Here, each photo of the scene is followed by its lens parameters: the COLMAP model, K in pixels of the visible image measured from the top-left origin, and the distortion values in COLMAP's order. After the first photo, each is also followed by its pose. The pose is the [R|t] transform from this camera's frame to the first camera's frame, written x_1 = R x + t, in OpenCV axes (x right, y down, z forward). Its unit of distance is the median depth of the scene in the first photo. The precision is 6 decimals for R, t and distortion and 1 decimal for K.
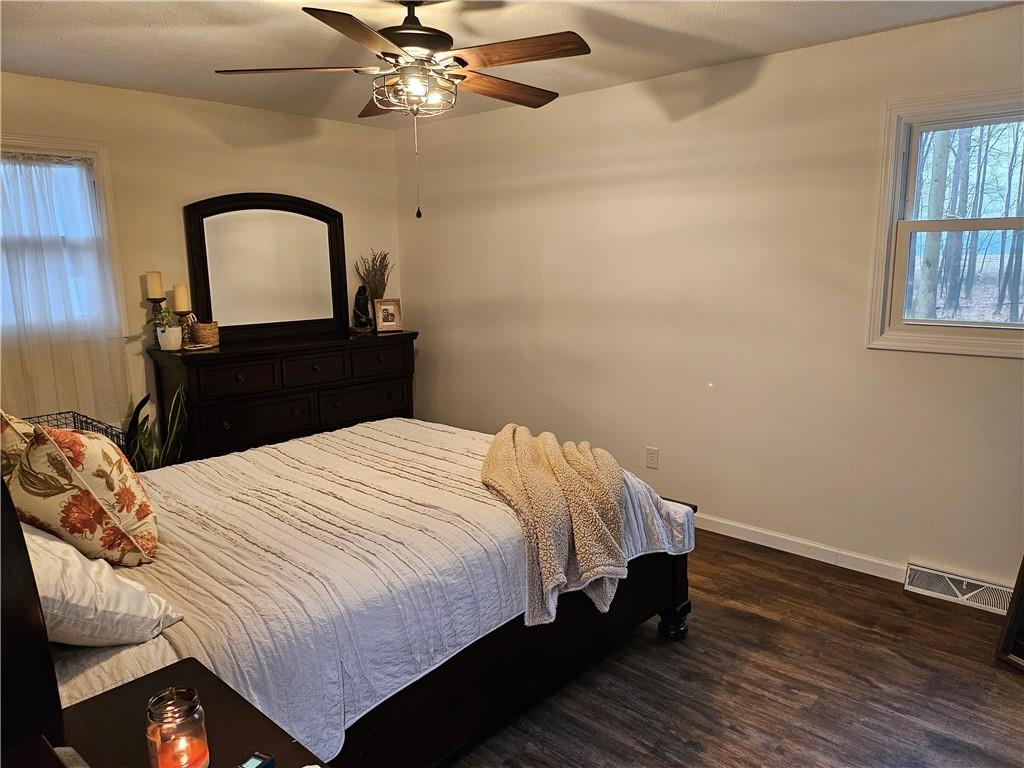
lens RADIAL K [[709.8, 0, 512.0], [0, 709.8, 384.0], [0, 0, 1]] dist [0.001865, -0.001834]
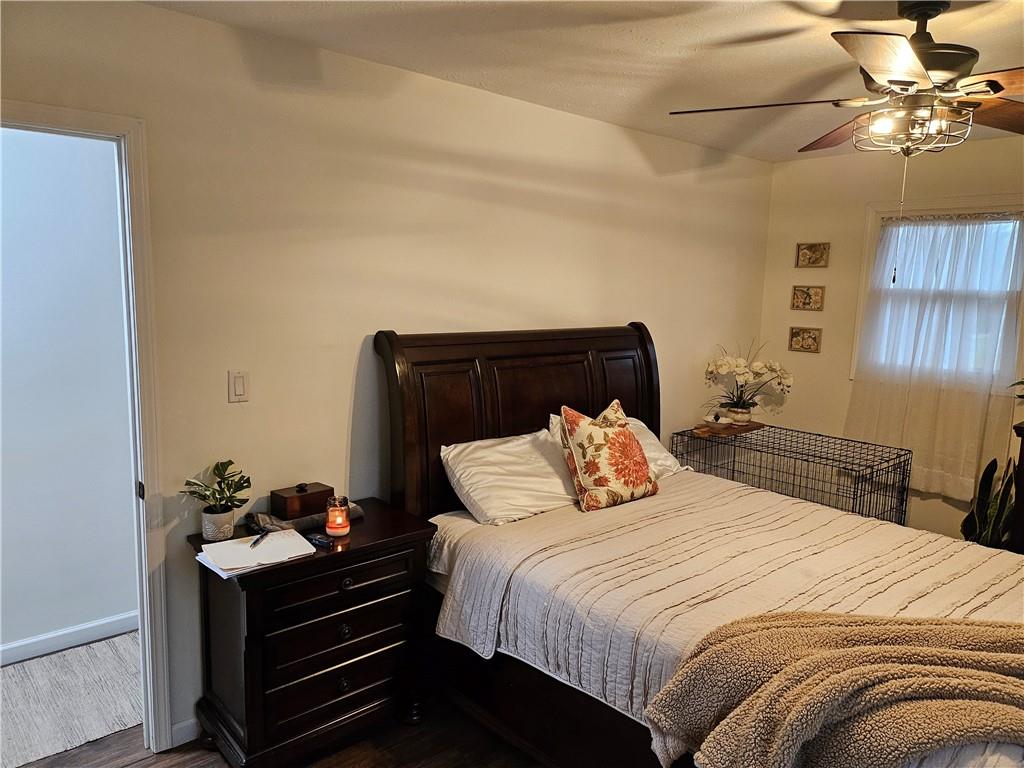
lens RADIAL K [[708.6, 0, 510.4], [0, 708.6, 370.8], [0, 0, 1]] dist [0.003564, -0.000337]
pose [[-0.085127, 0.146440, -0.985550, 0.932654], [-0.204421, 0.965532, 0.161122, -0.247990], [0.975174, 0.215183, -0.052258, 0.846404]]
